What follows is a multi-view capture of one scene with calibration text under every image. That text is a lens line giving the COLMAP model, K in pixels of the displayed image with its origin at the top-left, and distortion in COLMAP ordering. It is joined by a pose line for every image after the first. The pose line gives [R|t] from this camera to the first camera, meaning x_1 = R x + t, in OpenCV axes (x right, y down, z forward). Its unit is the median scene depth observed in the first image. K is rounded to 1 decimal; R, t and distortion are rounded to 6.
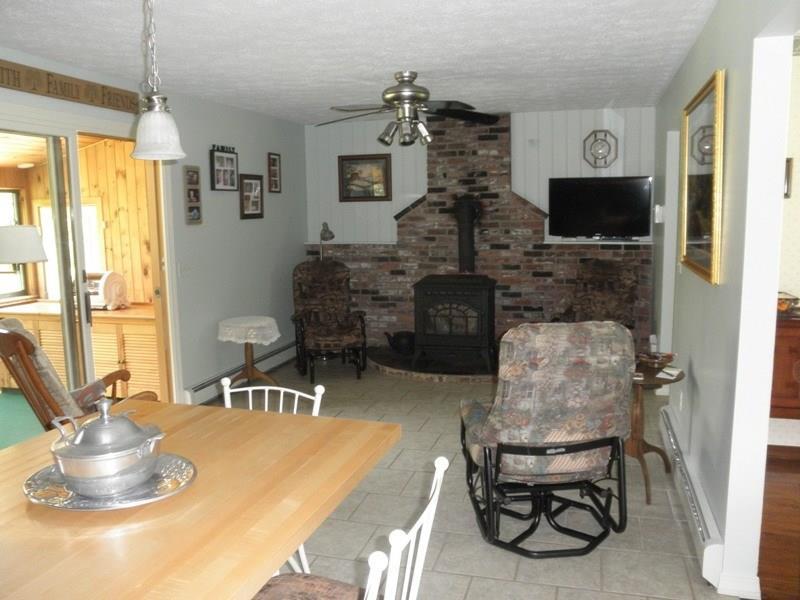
lens RADIAL K [[669.7, 0, 400.1], [0, 669.7, 299.4], [0, 0, 1]] dist [-0.009937, -0.000248]
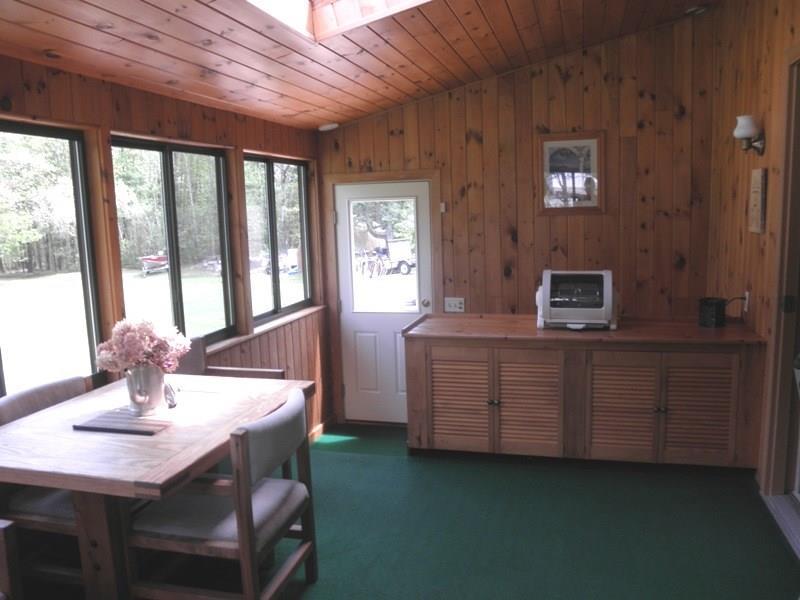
lens RADIAL K [[669.7, 0, 400.4], [0, 669.7, 300.4], [0, 0, 1]] dist [-0.009937, -0.000248]
pose [[0.999792, -0.006368, 0.019359, -0.506779], [0.006303, 0.999974, 0.003376, -0.012906], [-0.019380, -0.003253, 0.999807, 0.271235]]
